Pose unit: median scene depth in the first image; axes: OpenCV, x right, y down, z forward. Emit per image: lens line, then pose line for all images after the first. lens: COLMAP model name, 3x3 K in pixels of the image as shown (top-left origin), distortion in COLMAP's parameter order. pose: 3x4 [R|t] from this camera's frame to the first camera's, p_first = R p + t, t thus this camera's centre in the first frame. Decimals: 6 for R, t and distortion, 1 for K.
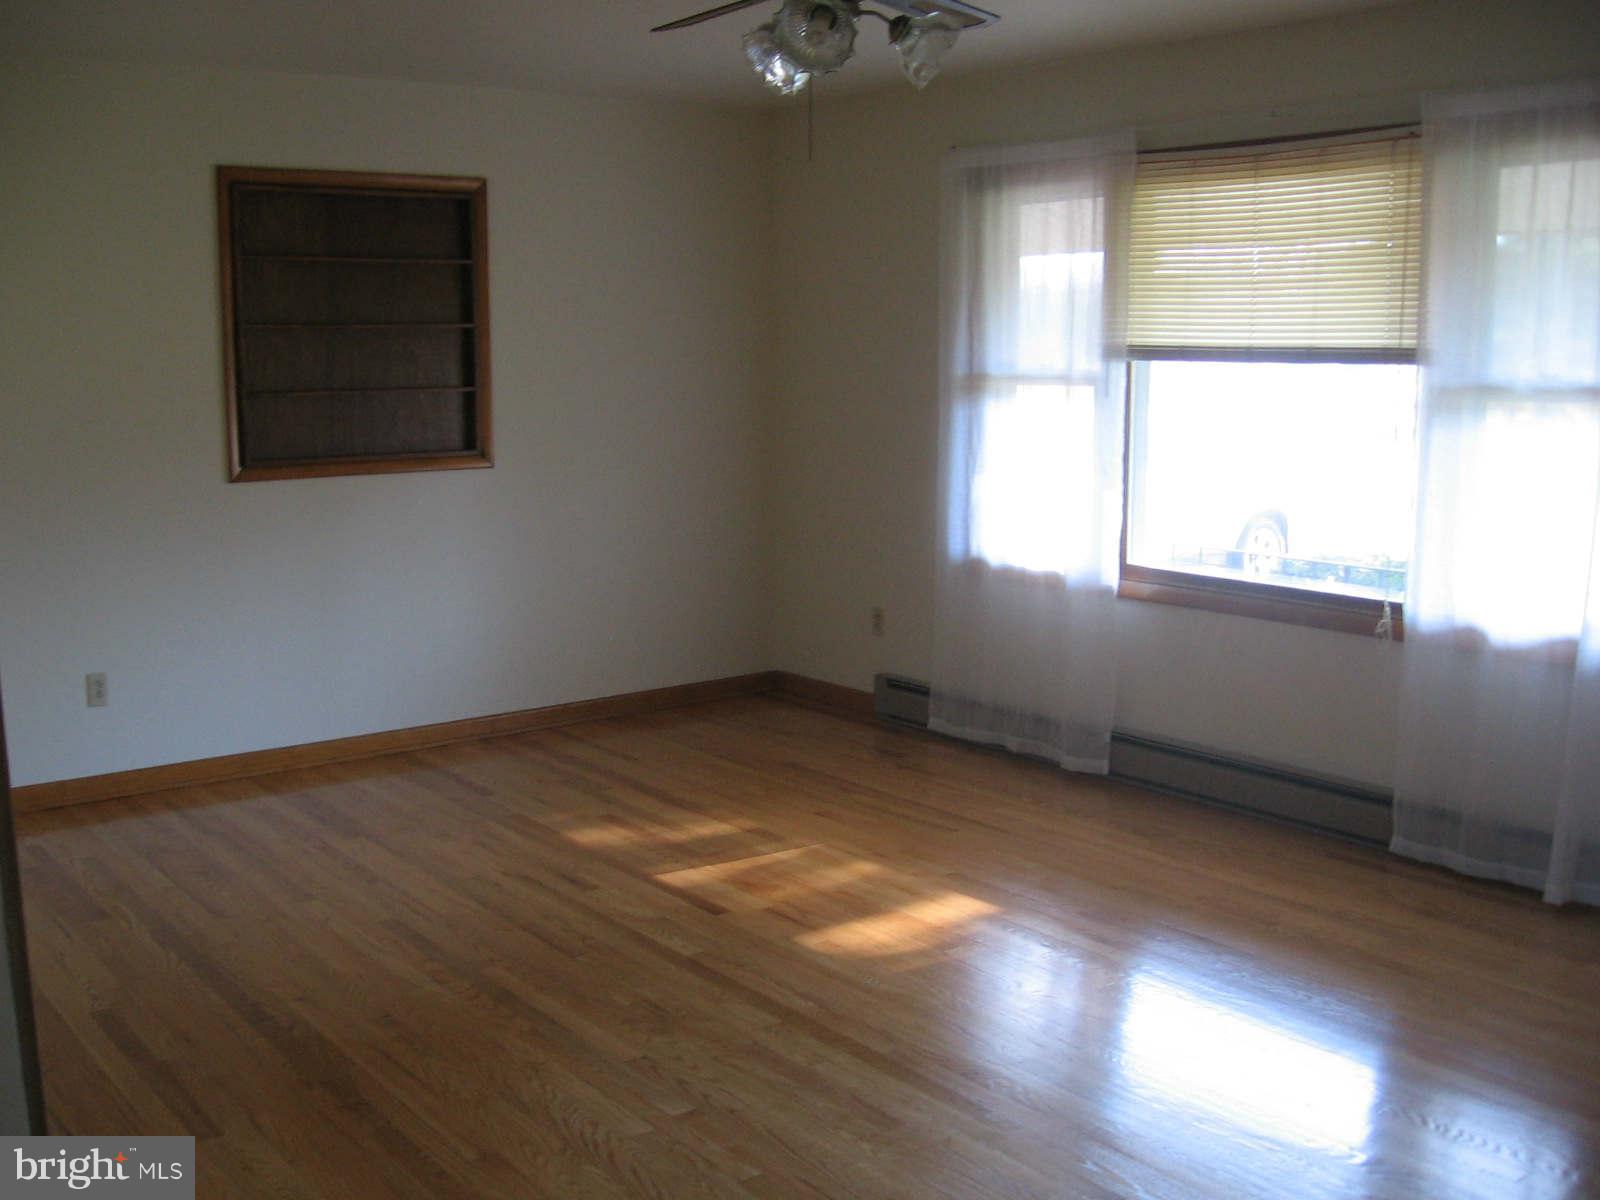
lens RADIAL K [[1660.6, 0, 795.0], [0, 1660.6, 645.0], [0, 0, 1]] dist [-0.120835, 0.017015]
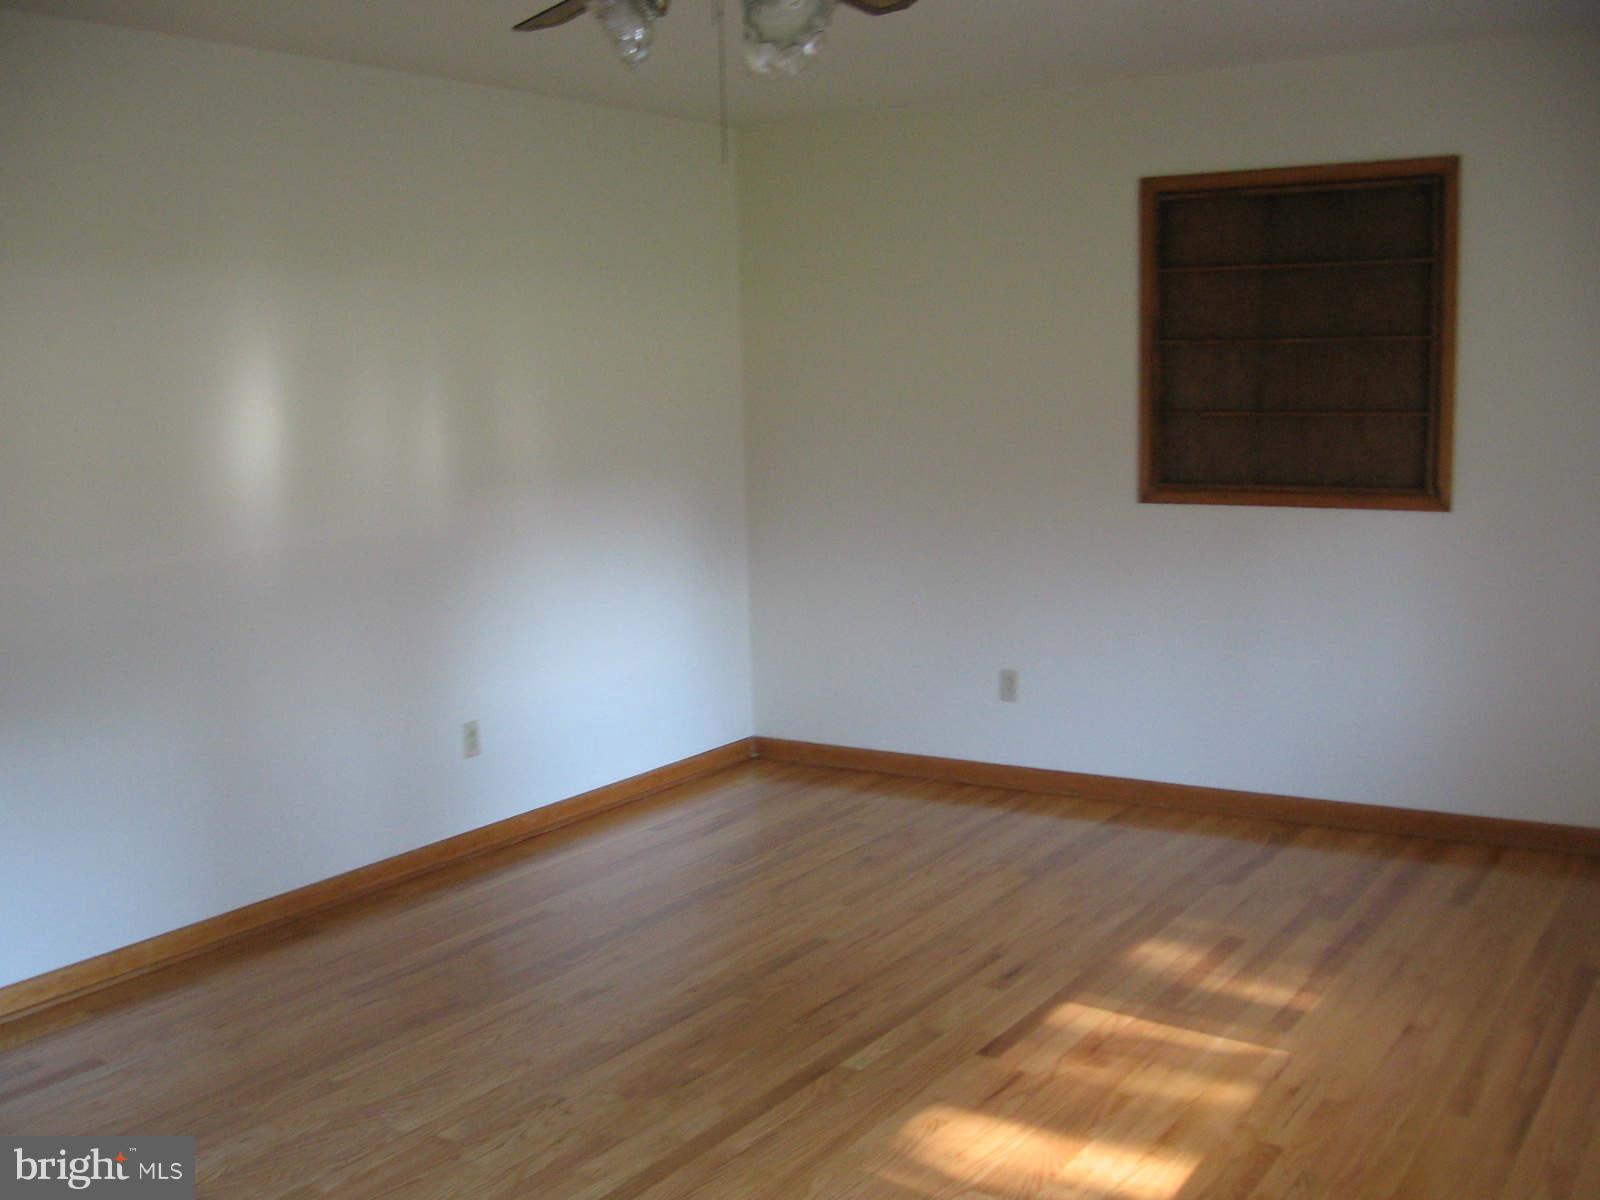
lens RADIAL K [[1706.1, 0, 800.8], [0, 1706.1, 673.3], [0, 0, 1]] dist [-0.111519, 0.000770]
pose [[0.318399, 0.164429, -0.933587, 0.623533], [-0.137038, 0.982480, 0.126304, -0.112050], [0.937999, 0.087722, 0.335354, 0.537593]]
